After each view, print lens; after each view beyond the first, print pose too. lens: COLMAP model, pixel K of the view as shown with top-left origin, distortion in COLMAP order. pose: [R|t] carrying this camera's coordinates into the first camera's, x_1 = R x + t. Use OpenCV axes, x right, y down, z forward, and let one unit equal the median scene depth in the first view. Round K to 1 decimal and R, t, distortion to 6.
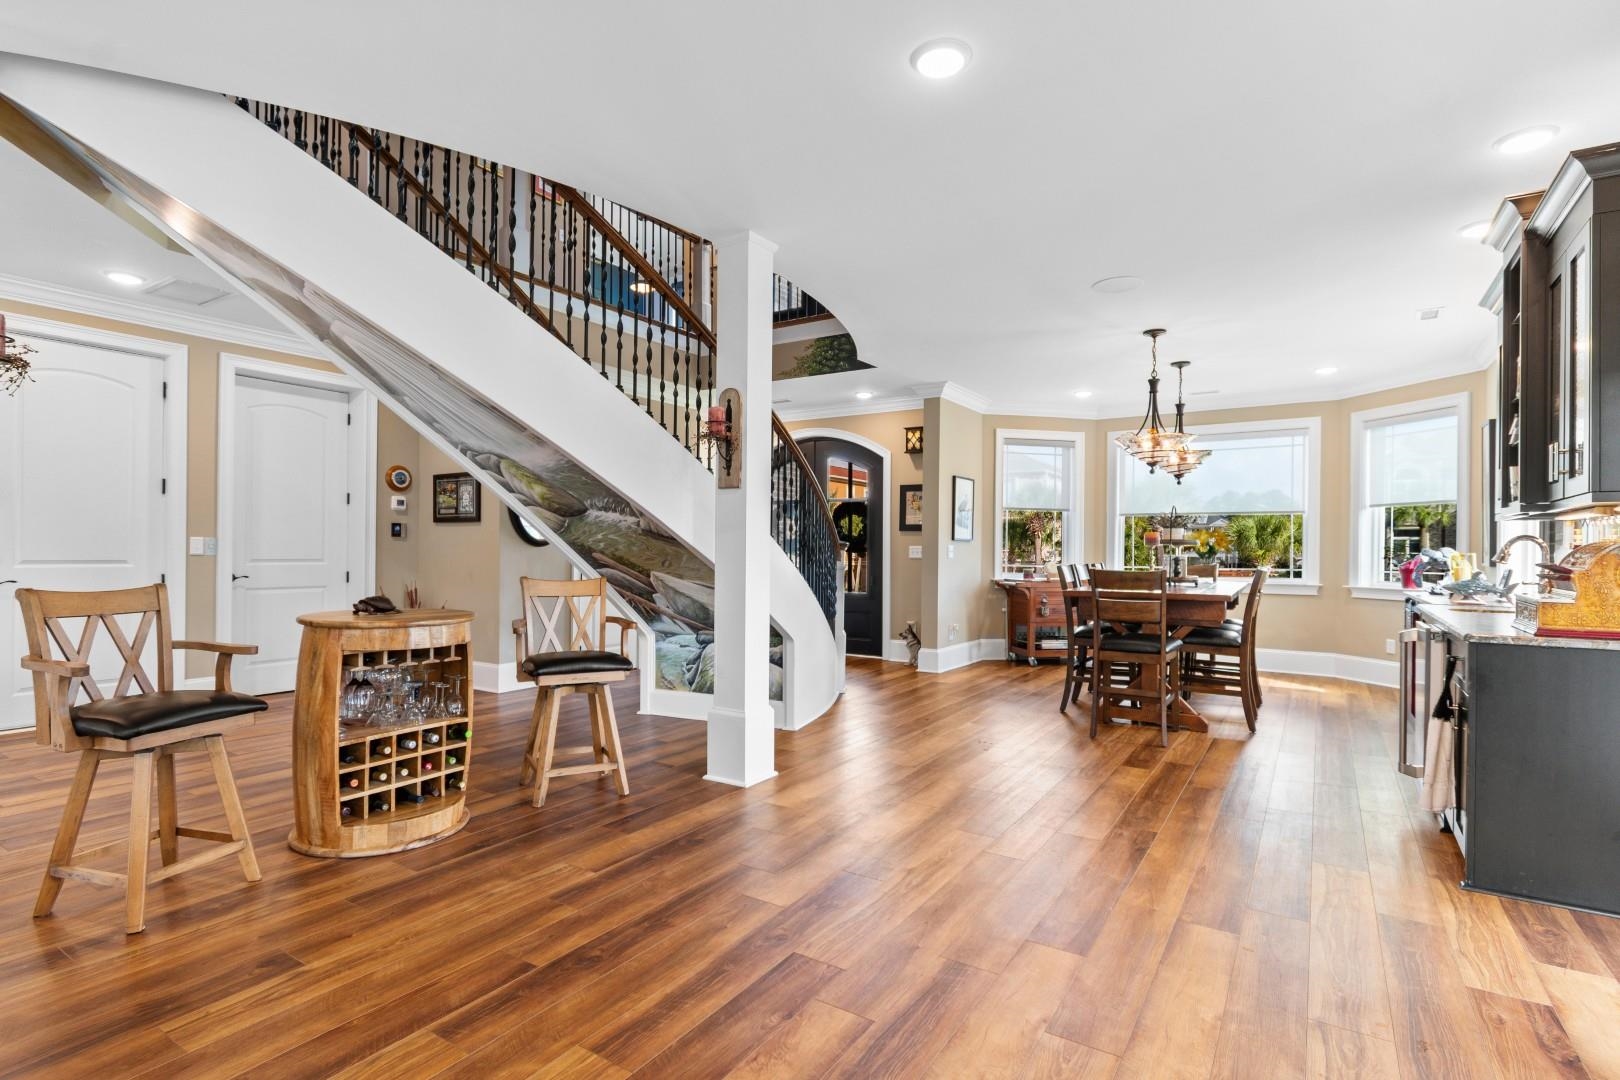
lens RADIAL K [[801.4, 0, 804.0], [0, 801.4, 554.4], [0, 0, 1]] dist [0.049857, -0.000017]
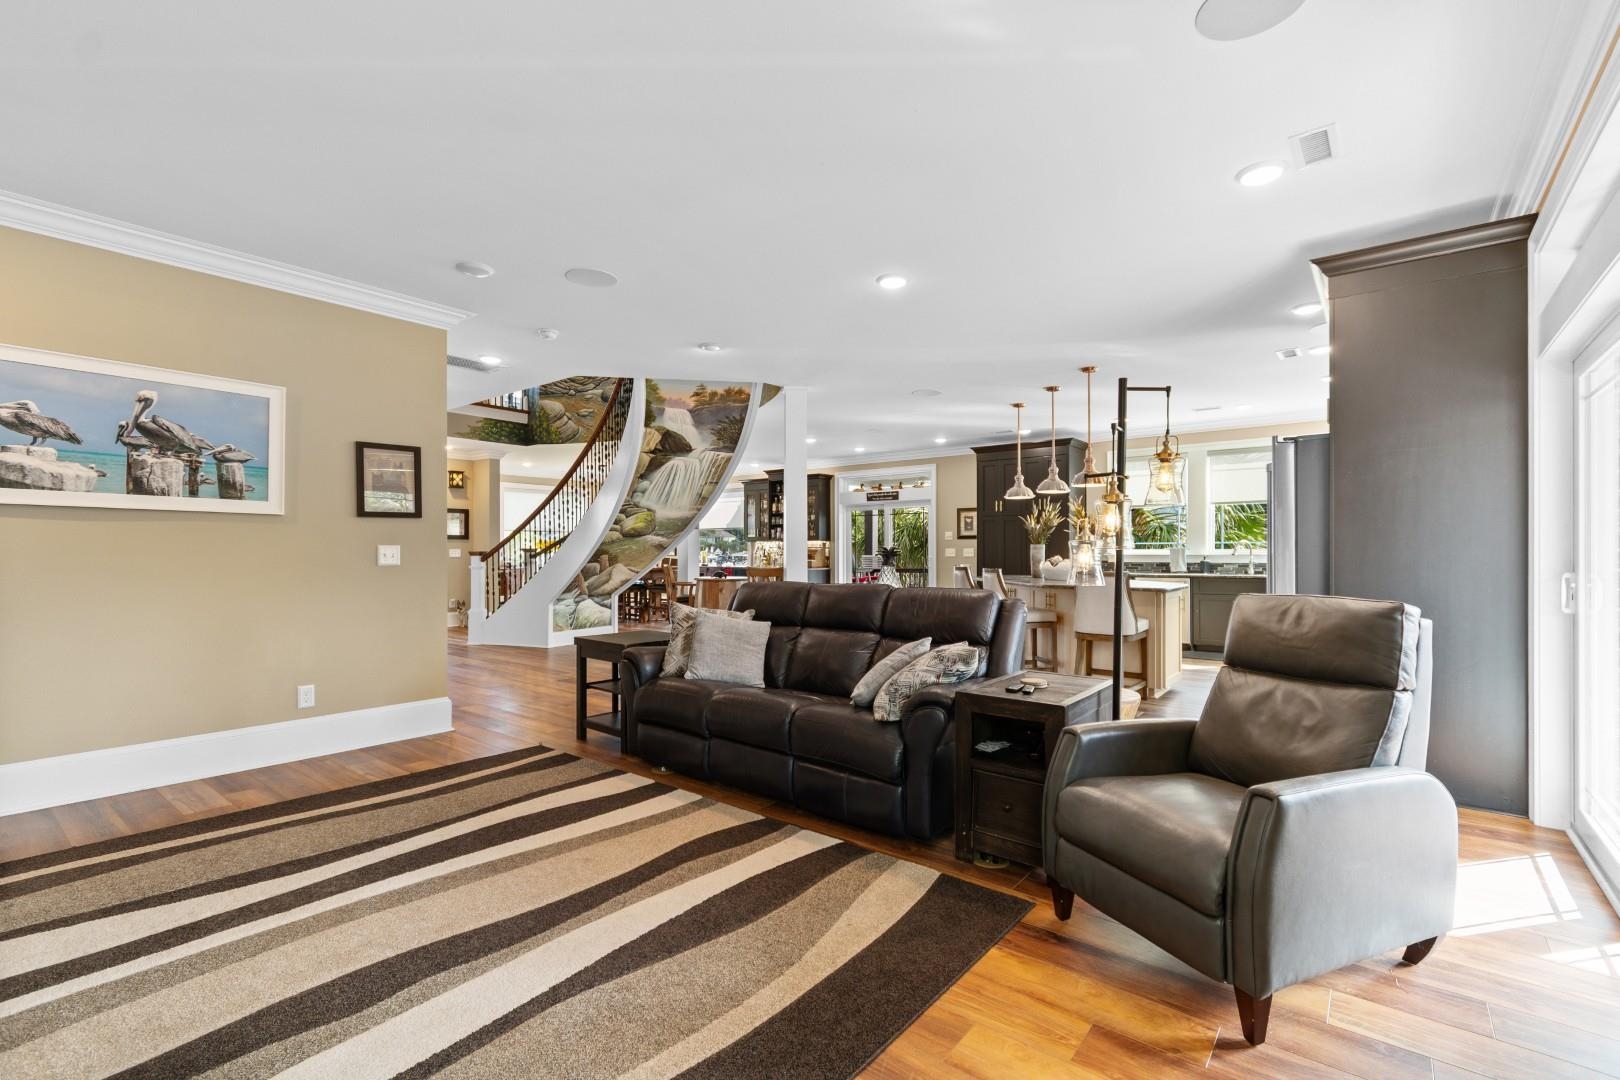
lens RADIAL K [[718.8, 0, 809.2], [0, 718.8, 555.3], [0, 0, 1]] dist [0.002583, -0.000674]
pose [[0.102235, -0.014715, 0.994651, -1.406886], [0.010575, 0.999850, 0.013705, -0.012785], [-0.994704, 0.009117, 0.102375, 0.242186]]
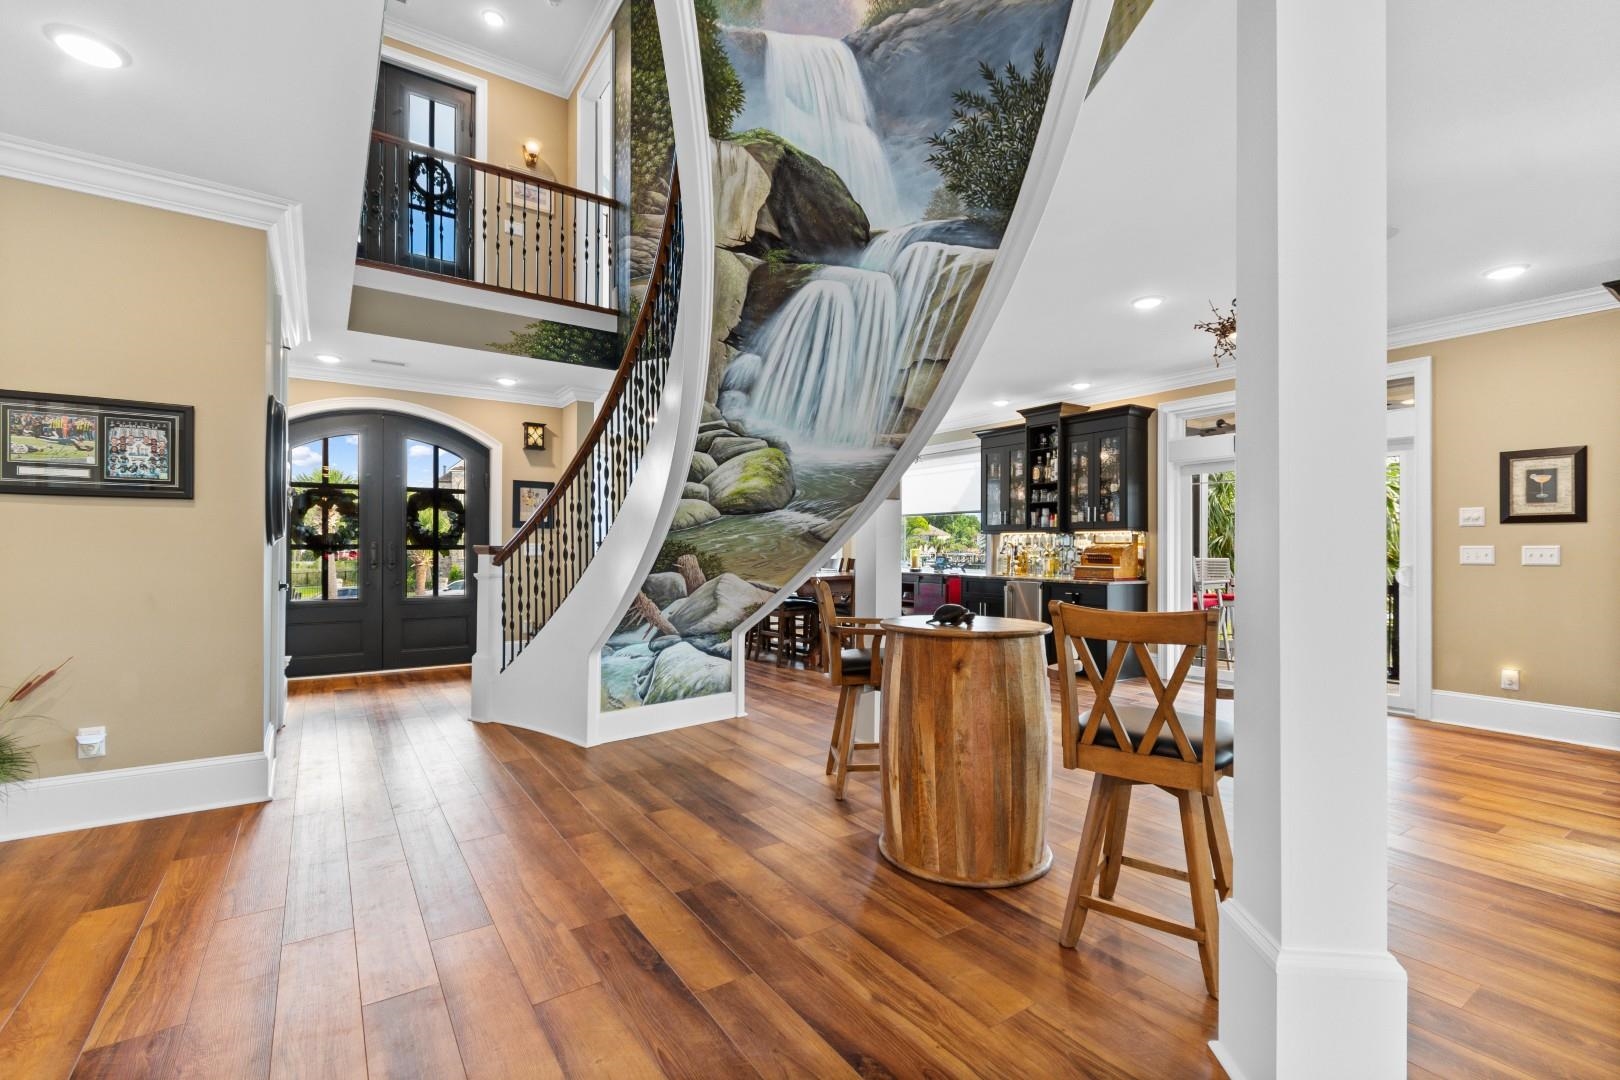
lens RADIAL K [[718.8, 0, 819.3], [0, 718.8, 540.6], [0, 0, 1]] dist [0.002583, -0.000674]
pose [[0.374292, 0.004275, 0.927301, -0.674408], [0.006015, 0.999957, -0.007038, -0.006668], [-0.927291, 0.008212, 0.374251, 0.421474]]
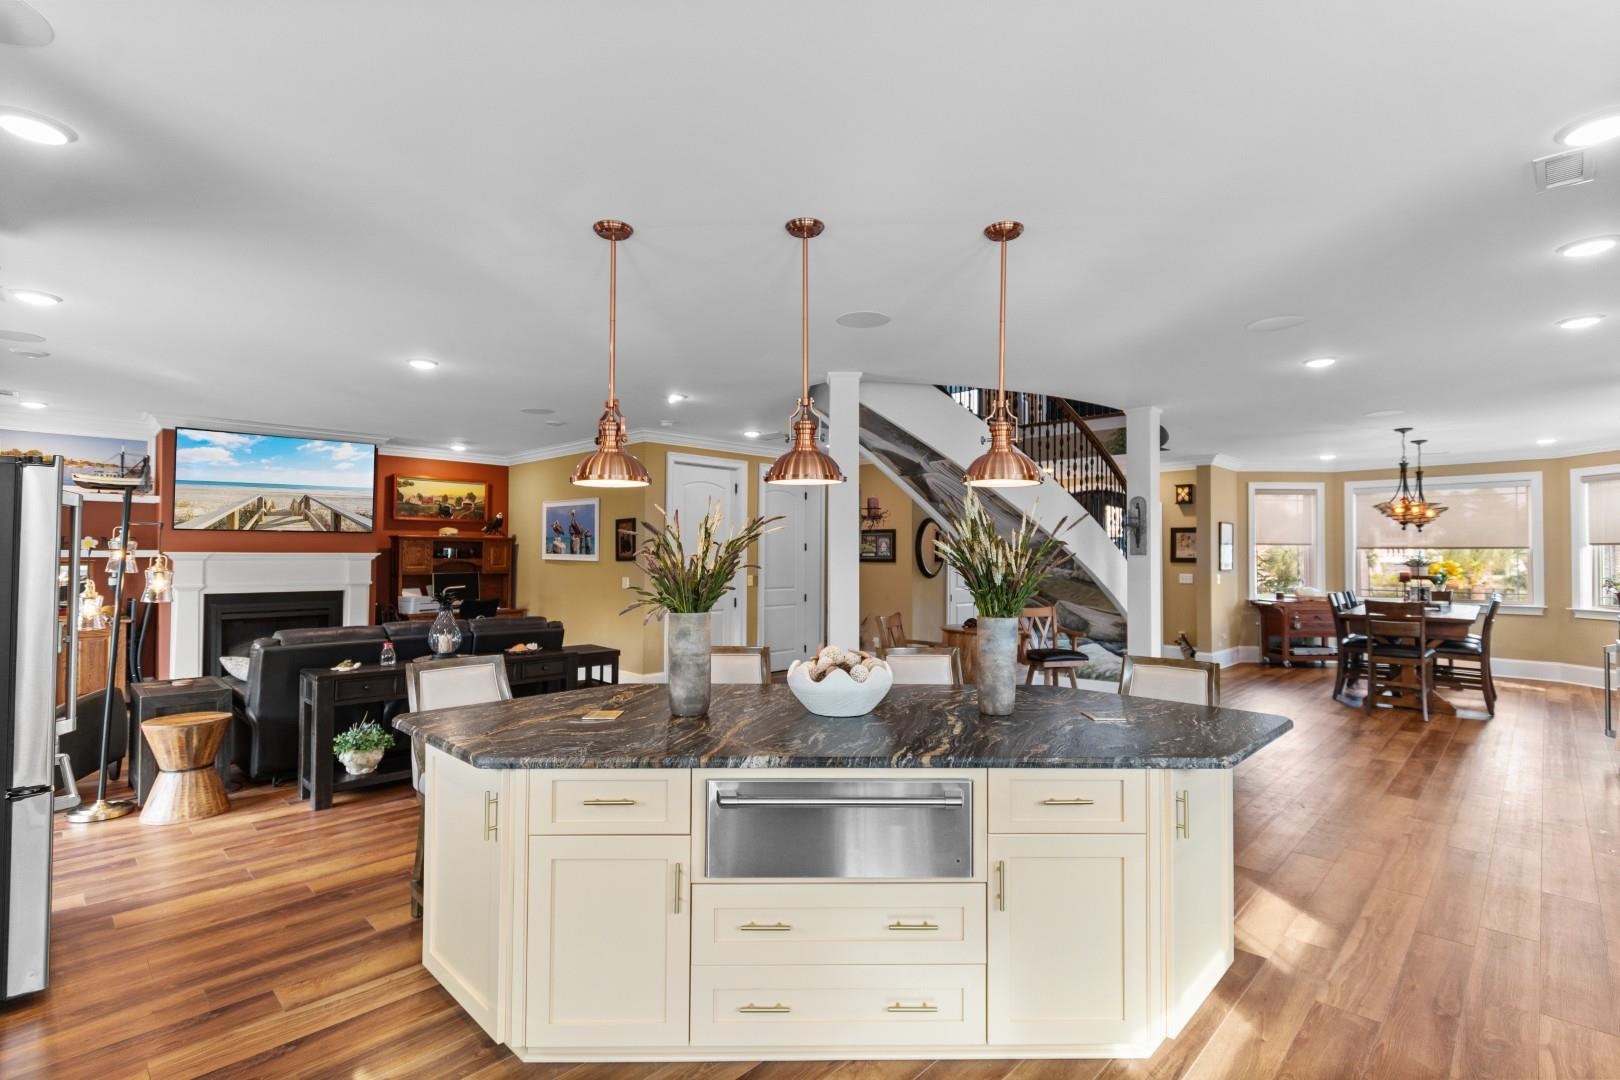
lens RADIAL K [[756.2, 0, 804.5], [0, 756.2, 545.3], [0, 0, 1]] dist [0.016386, -0.001692]
pose [[0.979639, -0.006918, -0.200646, -0.274489], [0.003141, 0.999812, -0.019135, -0.043912], [0.200741, 0.018115, 0.979477, -0.428583]]
